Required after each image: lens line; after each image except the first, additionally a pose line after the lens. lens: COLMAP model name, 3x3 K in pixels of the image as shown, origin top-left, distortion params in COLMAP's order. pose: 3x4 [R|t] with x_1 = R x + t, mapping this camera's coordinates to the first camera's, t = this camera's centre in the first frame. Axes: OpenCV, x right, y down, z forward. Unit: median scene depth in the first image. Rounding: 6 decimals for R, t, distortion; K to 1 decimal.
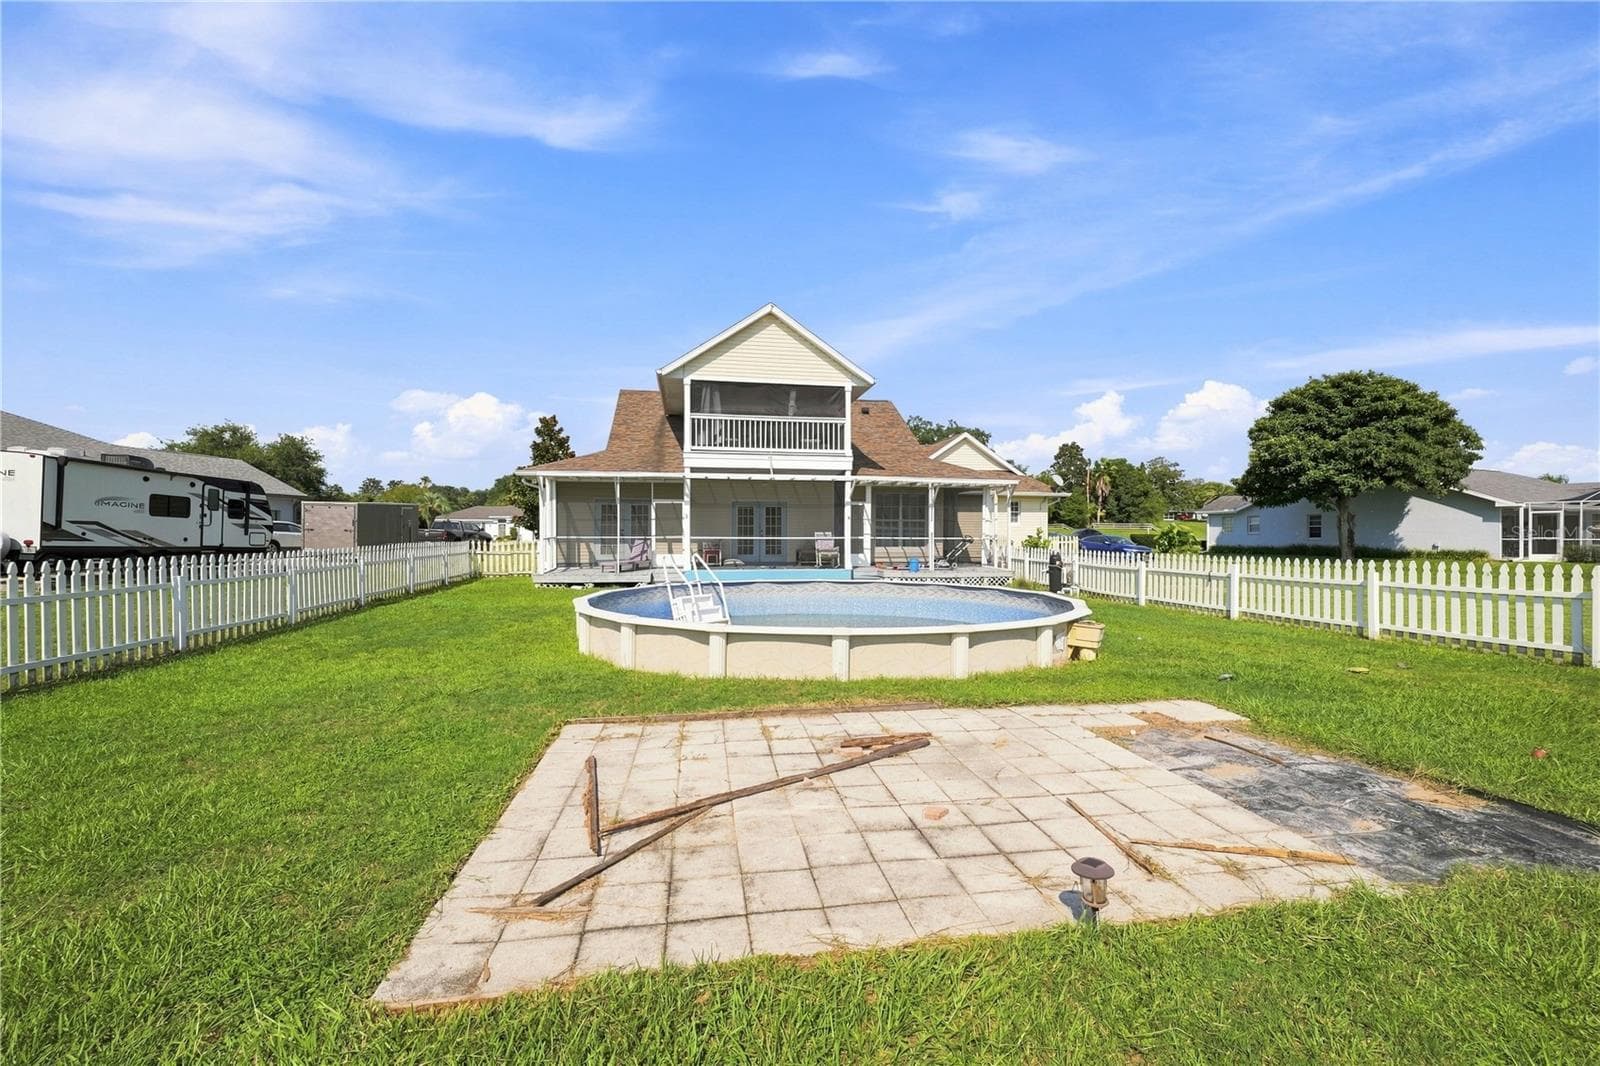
lens RADIAL K [[655.3, 0, 804.2], [0, 655.3, 534.7], [0, 0, 1]] dist [-0.000531, 0.001426]
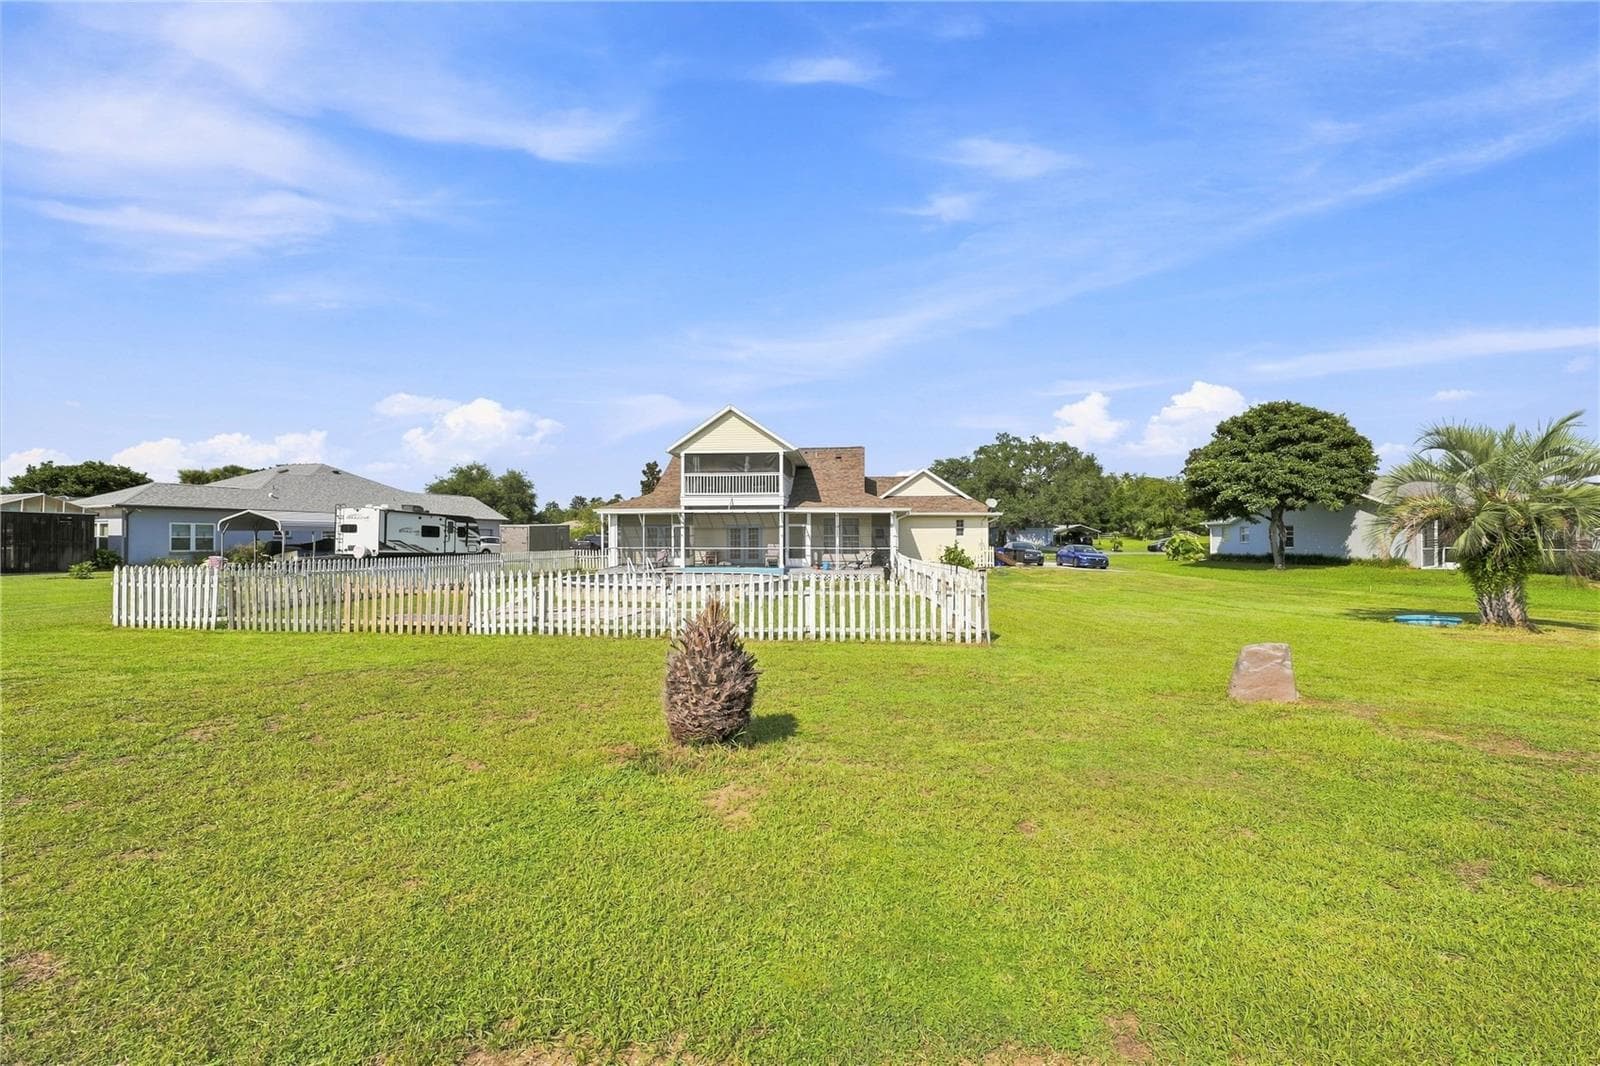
lens RADIAL K [[655.3, 0, 801.6], [0, 655.3, 543.2], [0, 0, 1]] dist [-0.000531, 0.001426]
pose [[0.963301, -0.001546, -0.268419, 0.508665], [0.002320, 0.999994, 0.002564, -0.010772], [0.268413, -0.003093, 0.963299, -0.475015]]
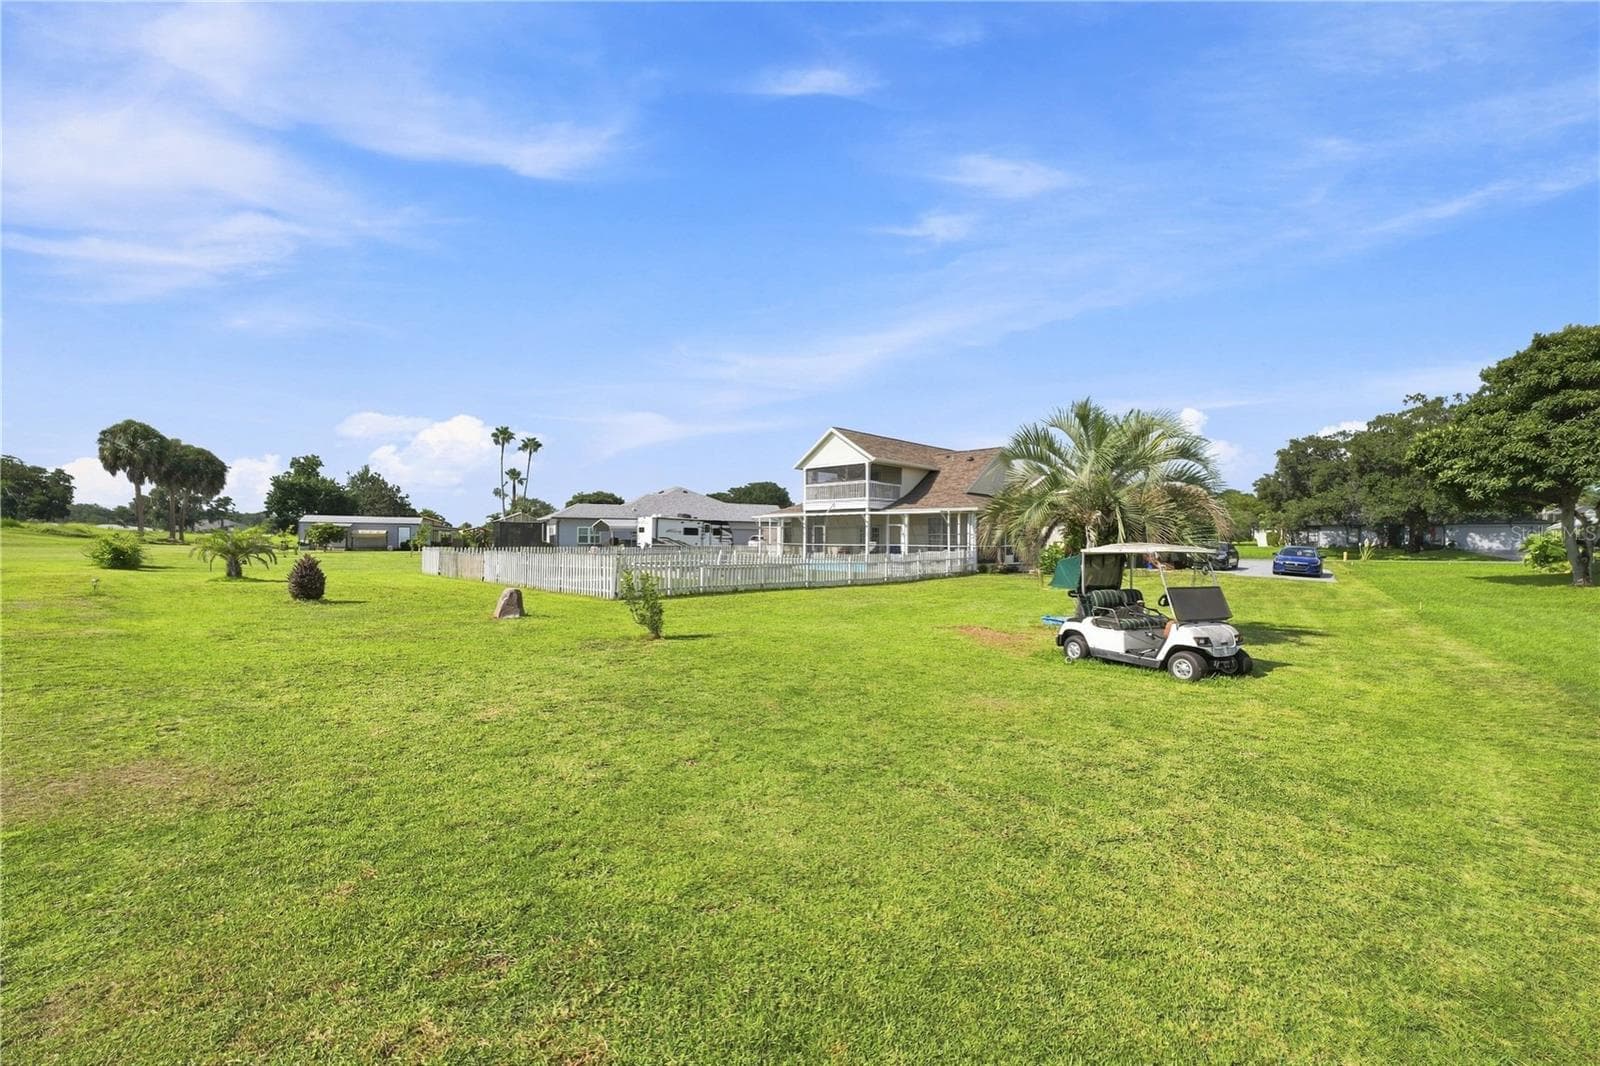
lens RADIAL K [[655.3, 0, 800.4], [0, 655.3, 537.3], [0, 0, 1]] dist [-0.000531, 0.001426]
pose [[0.582991, -0.001986, -0.812476, 1.381452], [-0.004287, 0.999976, -0.005520, -0.005238], [0.812467, 0.006701, 0.582968, -0.213783]]
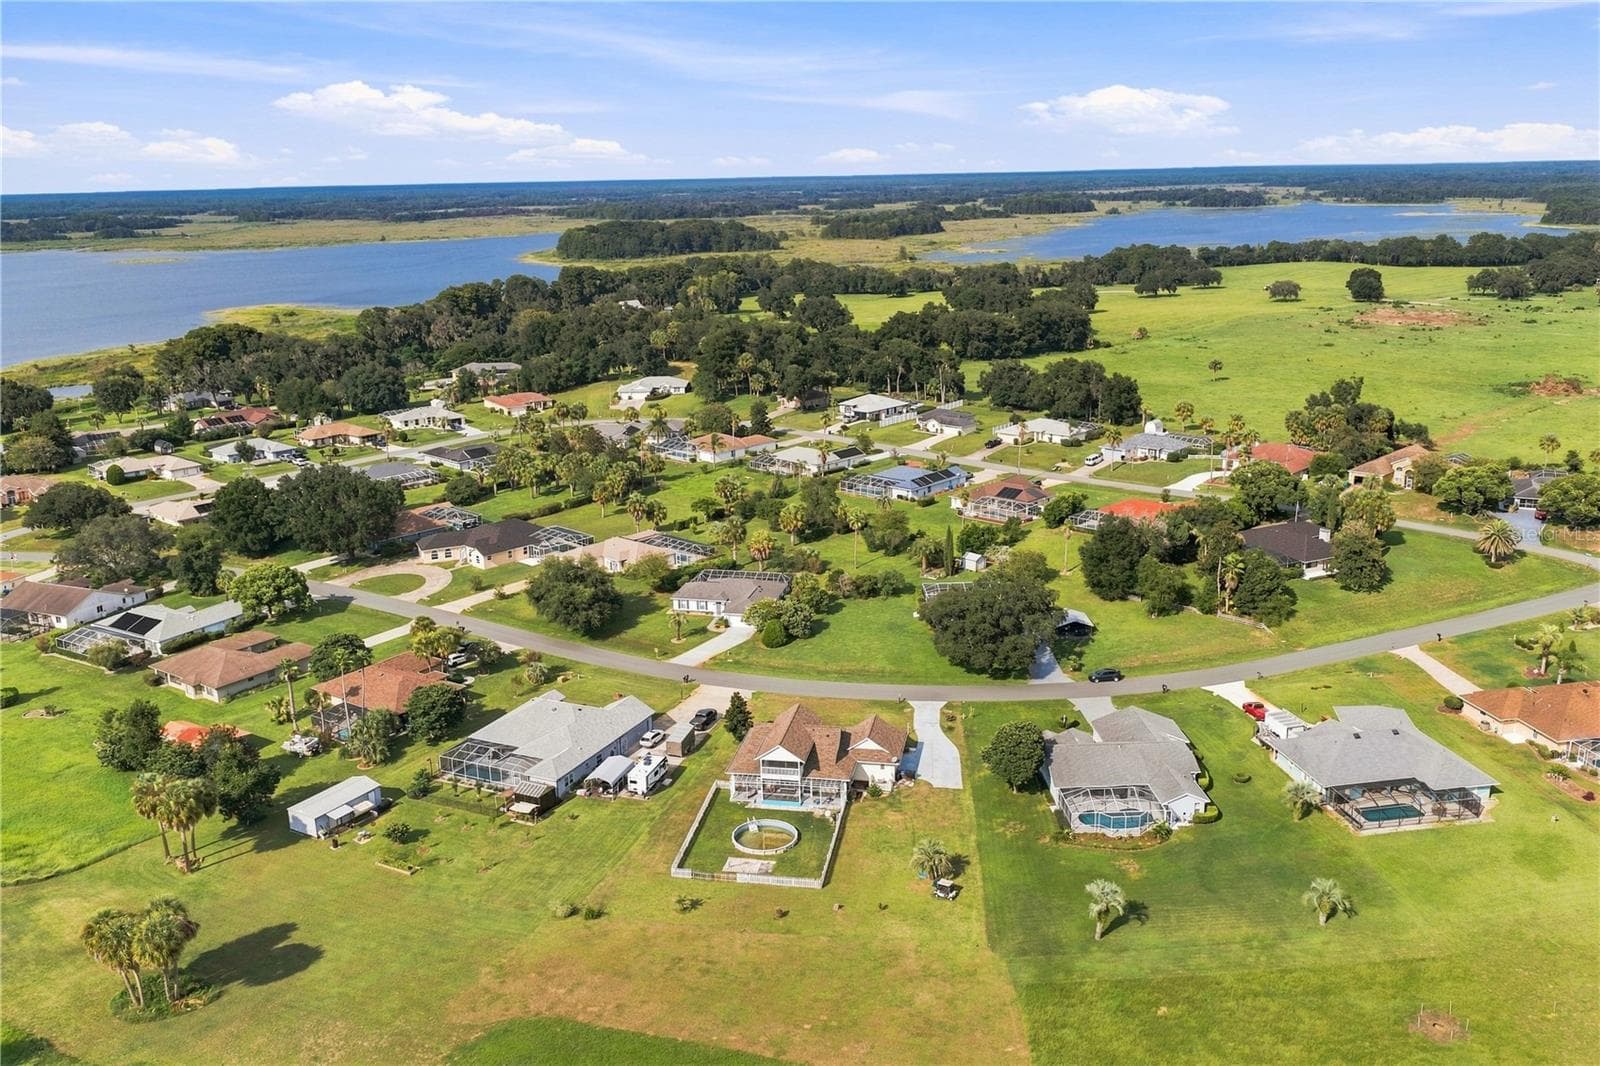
lens RADIAL K [[1337.8, 0, 804.1], [0, 1337.8, 528.8], [0, 0, 1]] dist [0.026443, -0.044523]
pose [[0.934637, 0.069023, -0.348839, 2.765341], [0.024208, 0.966356, 0.256067, -3.580537], [0.354778, -0.247774, 0.901521, -5.850680]]
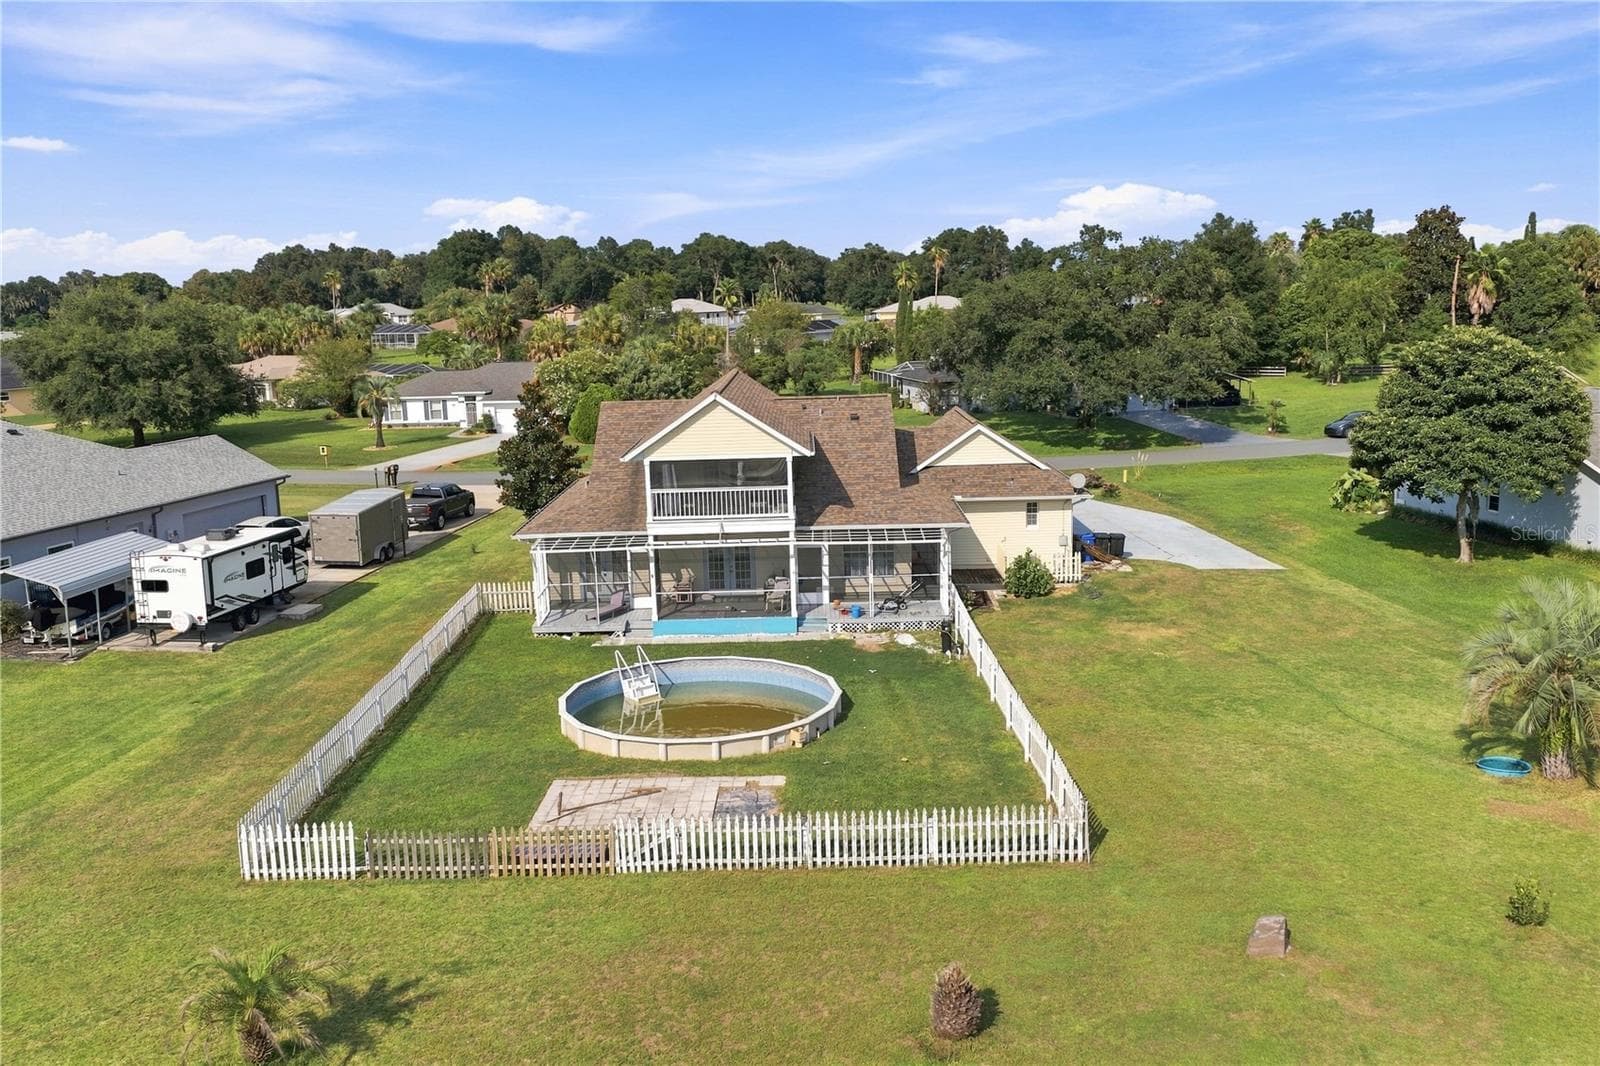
lens RADIAL K [[1337.8, 0, 804.6], [0, 1337.8, 541.3], [0, 0, 1]] dist [0.026443, -0.044523]
pose [[0.983984, 0.003597, -0.178220, 0.471923], [0.029920, 0.982279, 0.185023, -0.478880], [0.175728, -0.187392, 0.966439, -1.150724]]
